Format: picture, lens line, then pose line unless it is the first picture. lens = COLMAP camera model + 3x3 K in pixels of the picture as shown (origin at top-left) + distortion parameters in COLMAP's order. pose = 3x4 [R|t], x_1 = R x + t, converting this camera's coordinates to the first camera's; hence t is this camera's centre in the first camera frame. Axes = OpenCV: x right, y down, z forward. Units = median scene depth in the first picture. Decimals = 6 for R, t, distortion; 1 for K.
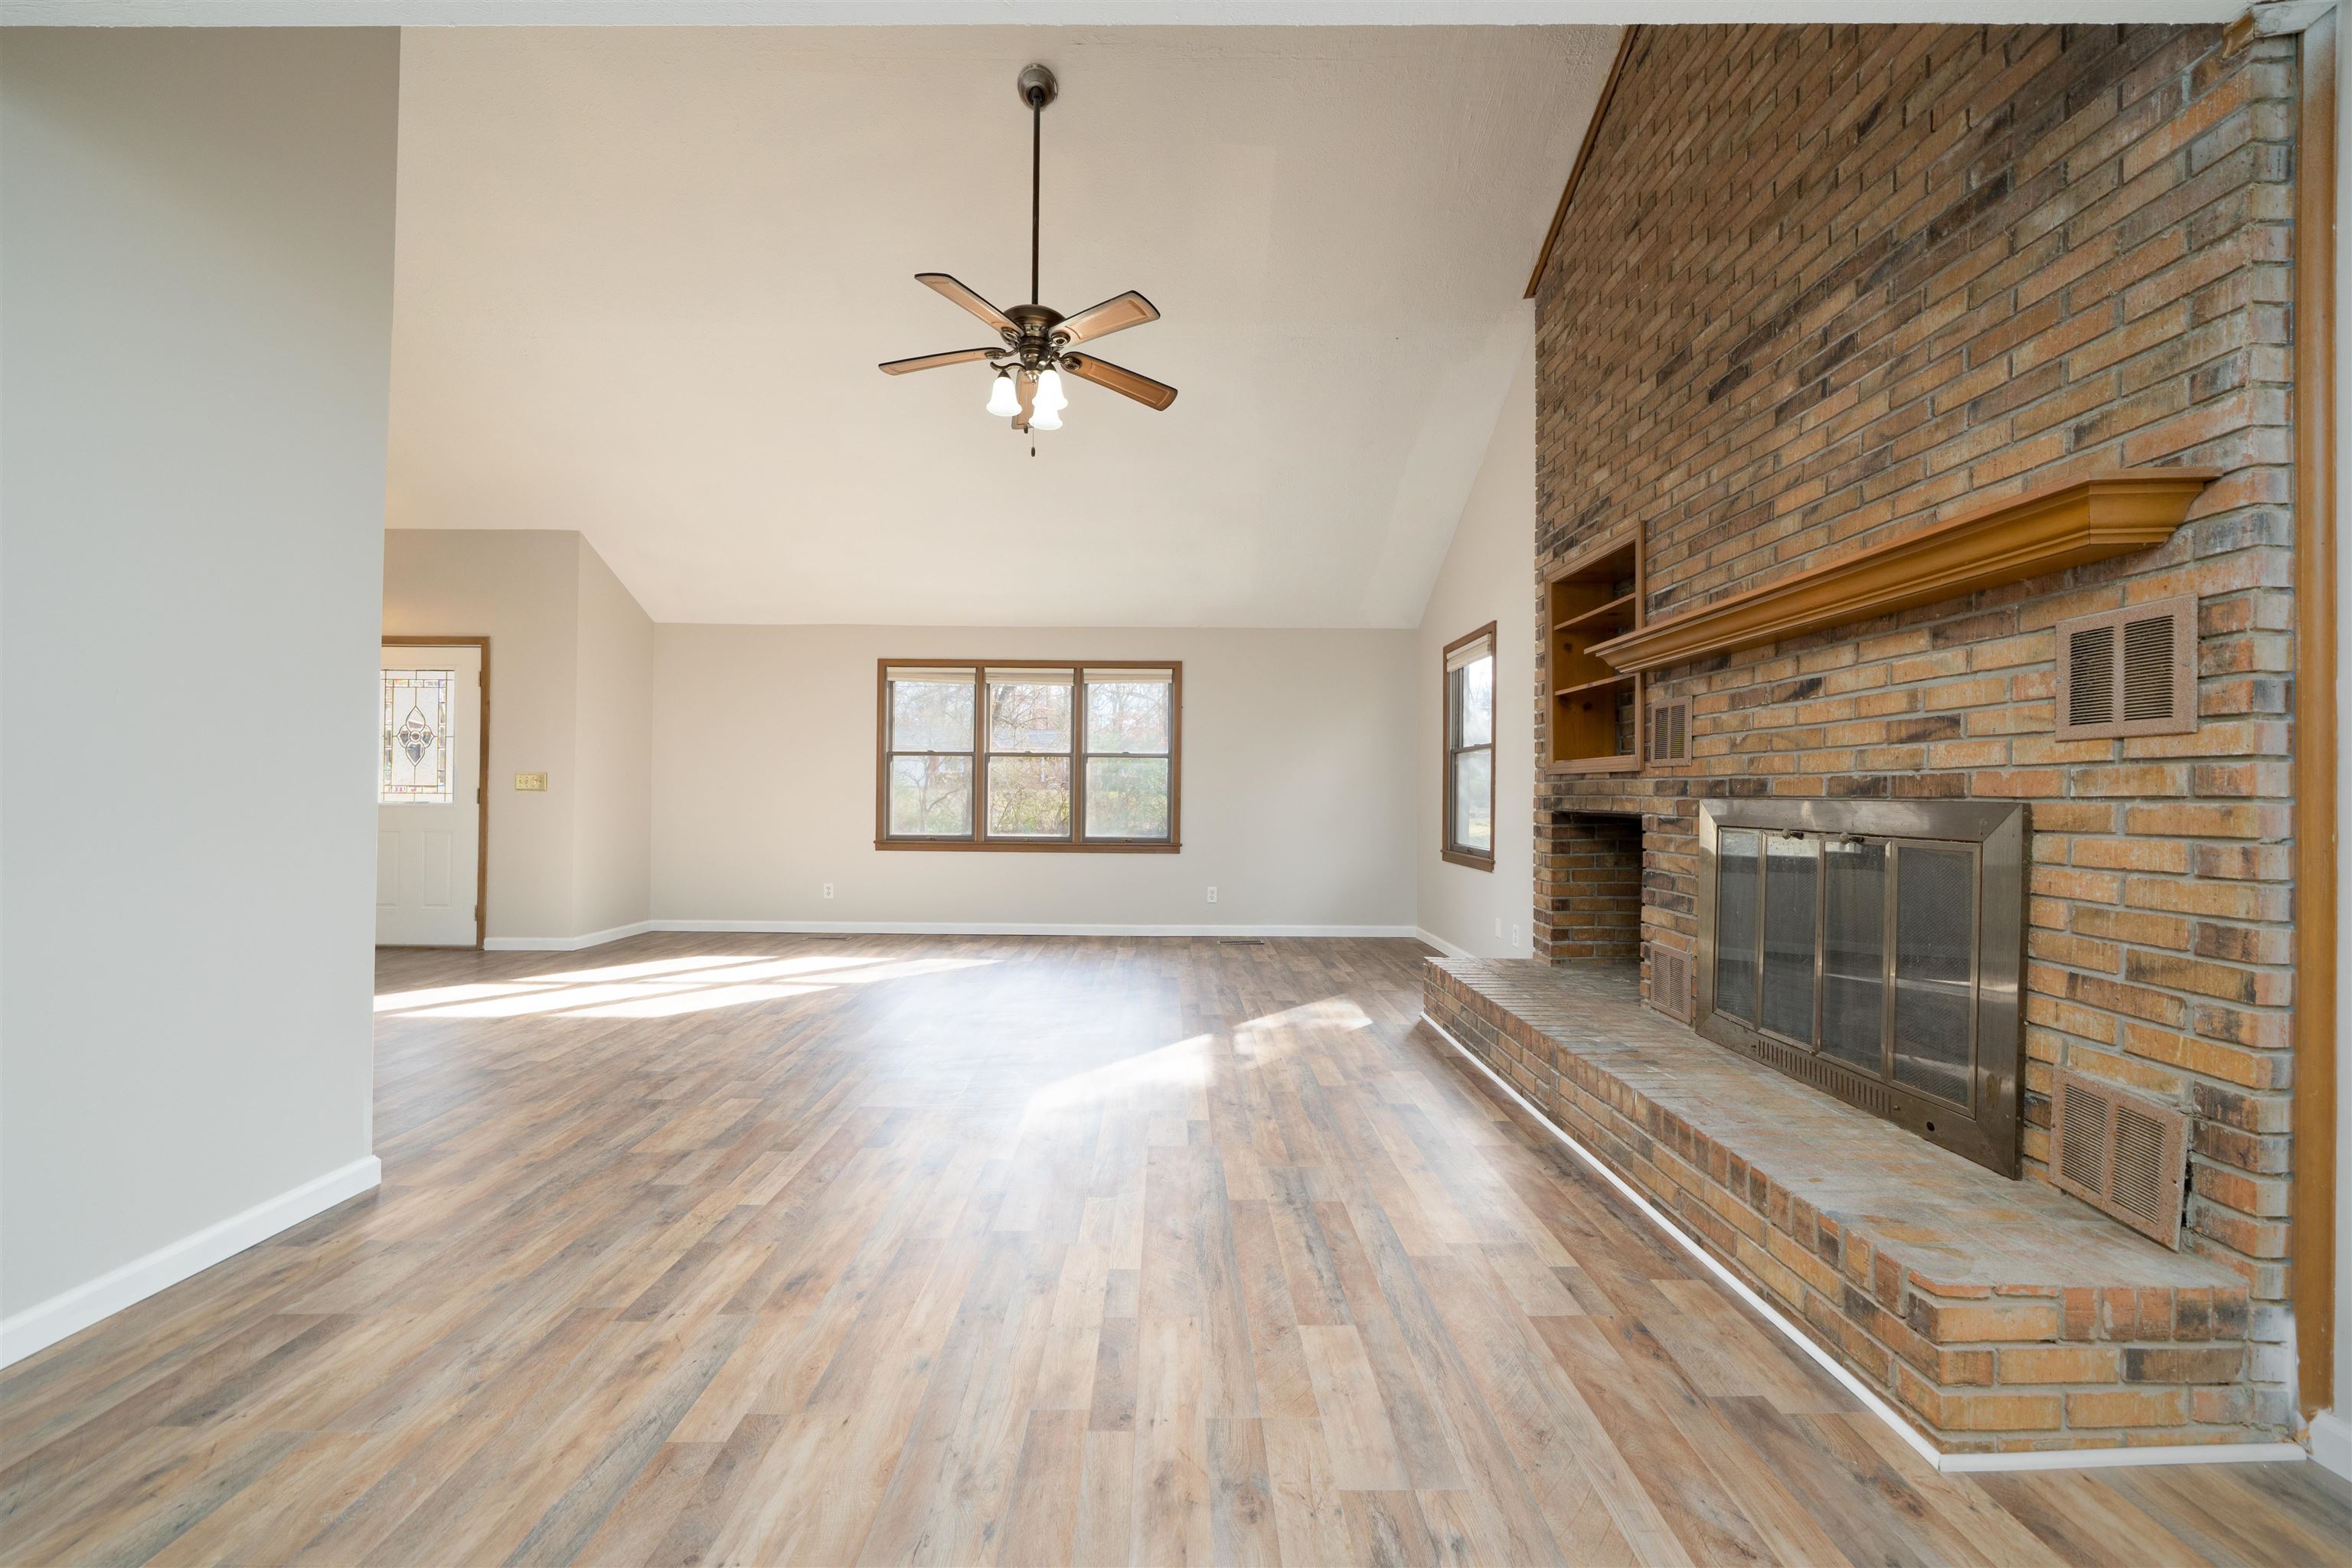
lens RADIAL K [[871.5, 0, 1166.0], [0, 871.5, 790.3], [0, 0, 1]] dist [-0.002539, -0.000257]
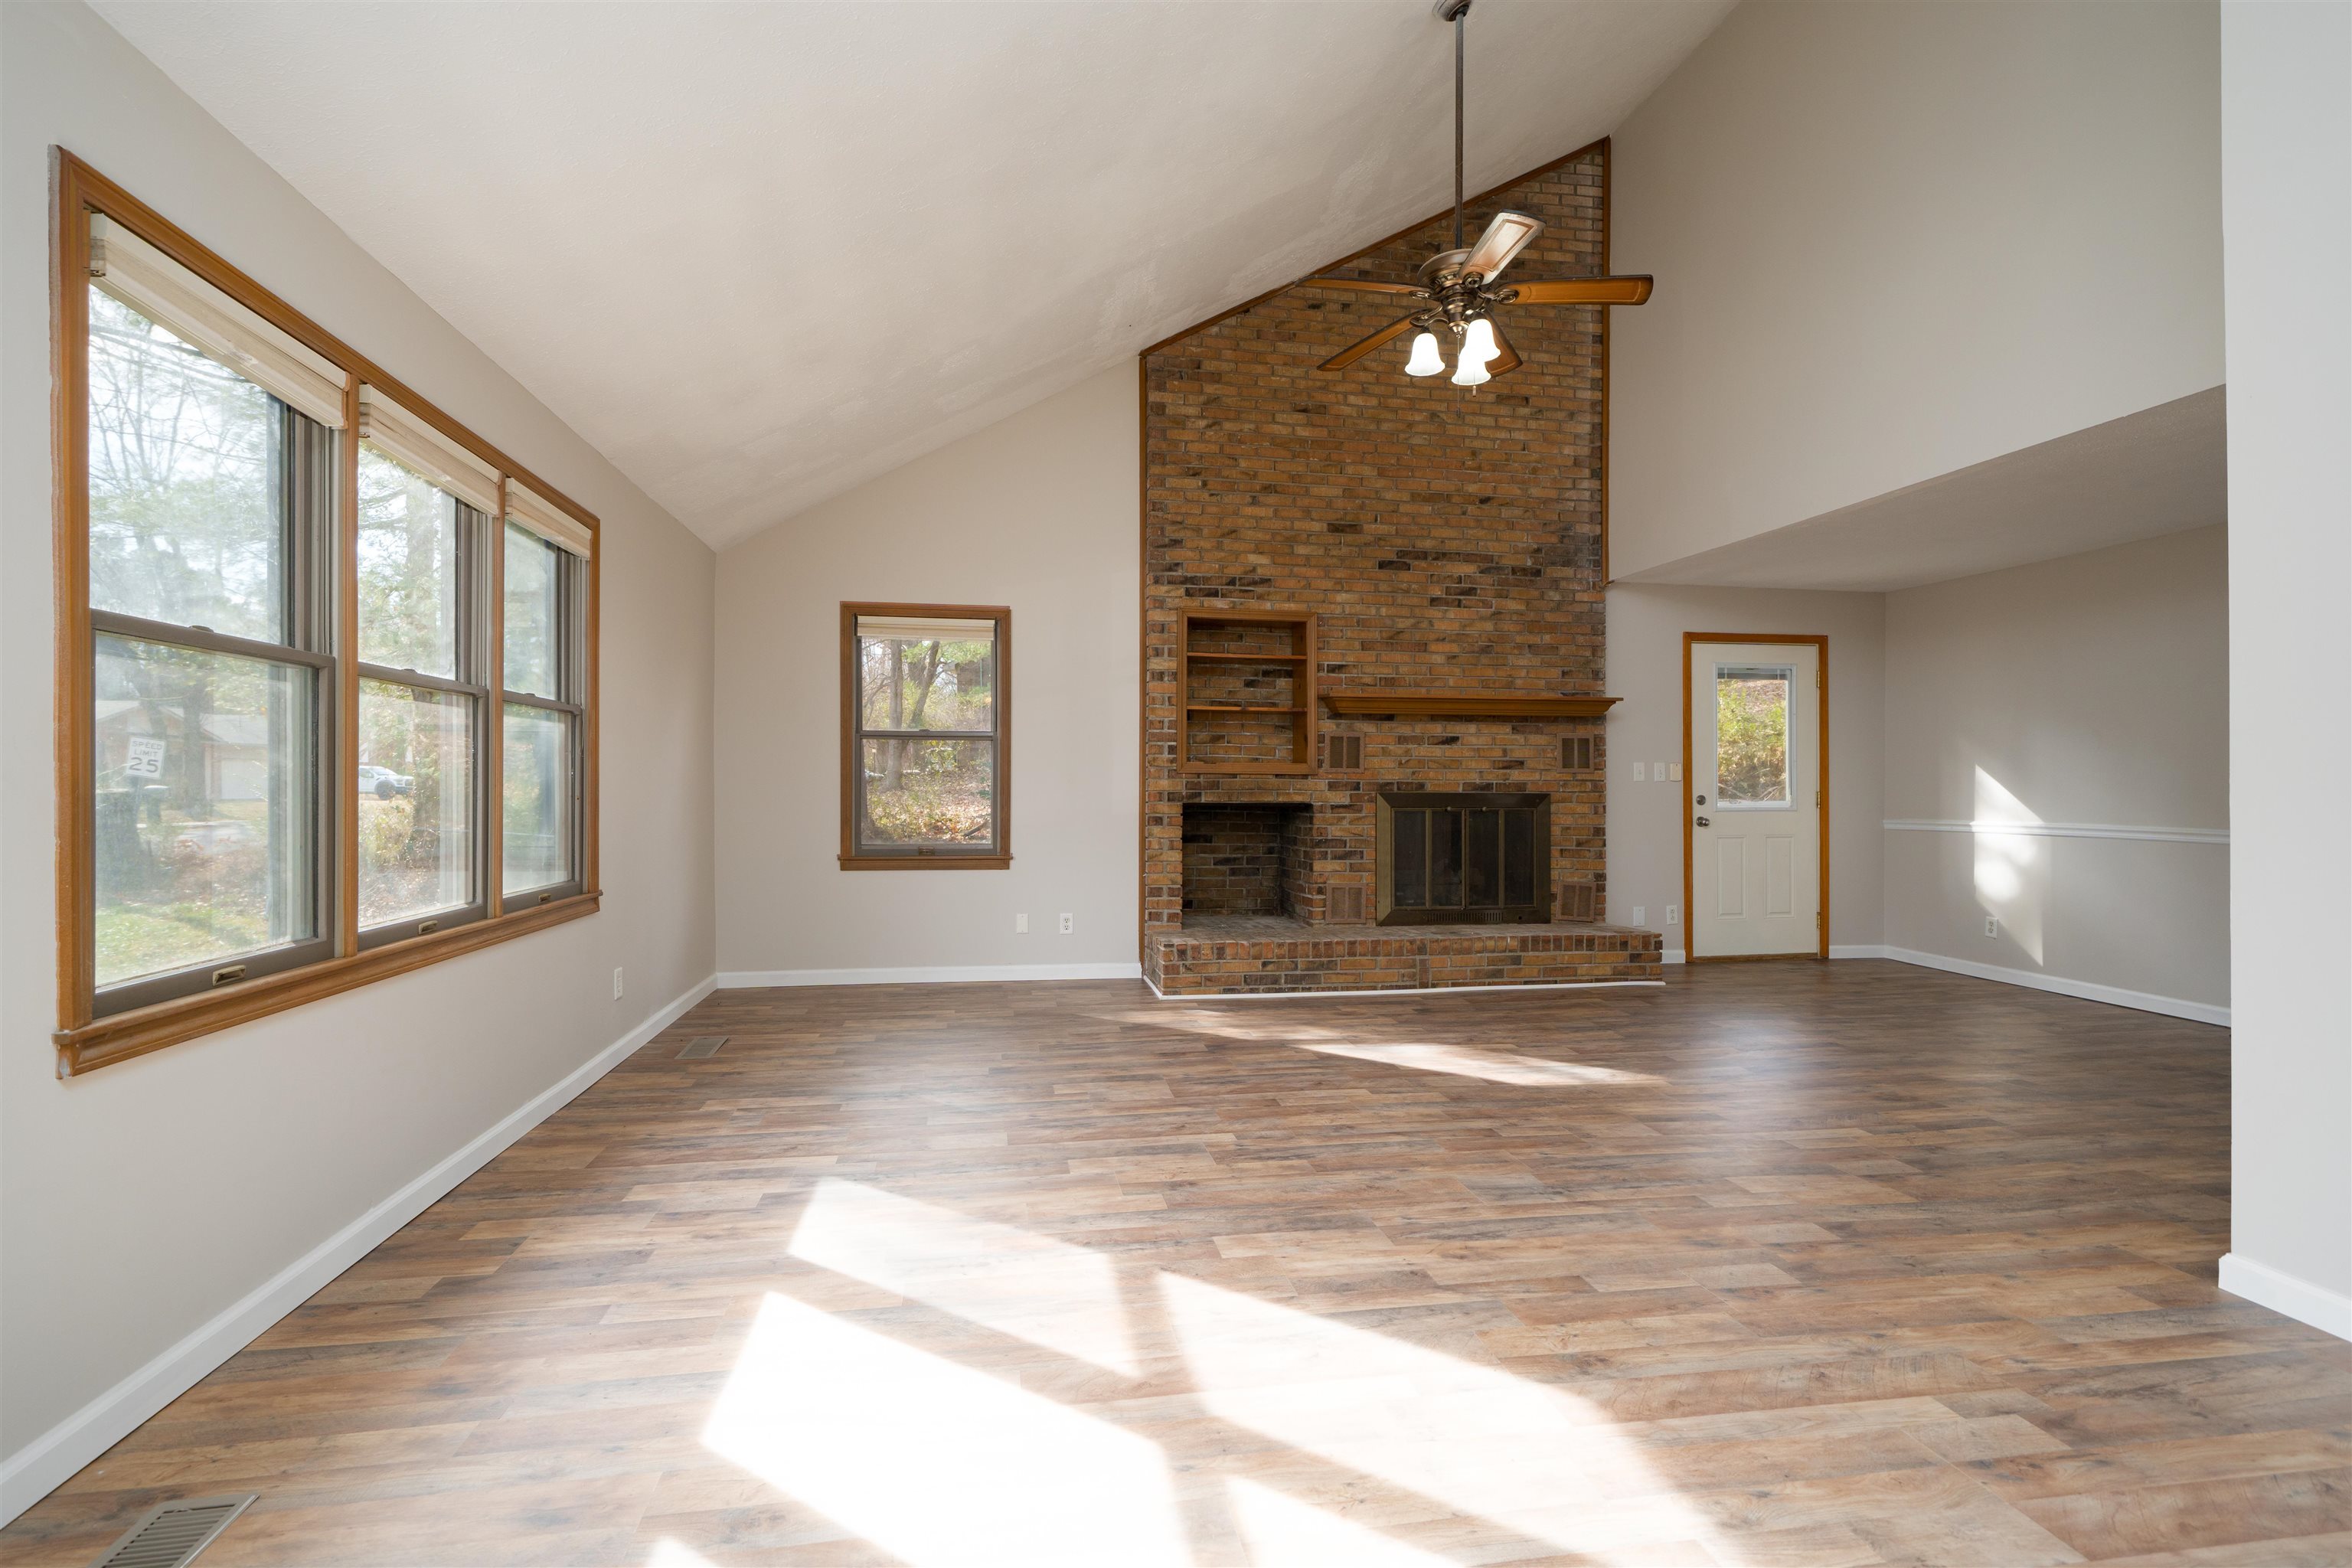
lens RADIAL K [[1062.0, 0, 1169.5], [0, 1062.0, 789.4], [0, 0, 1]] dist [0.002268, 0.000372]
pose [[-0.174977, -0.009461, 0.984527, -1.736471], [-0.009676, 0.999922, 0.007889, -0.011373], [-0.984525, -0.008146, -0.175055, 2.178333]]
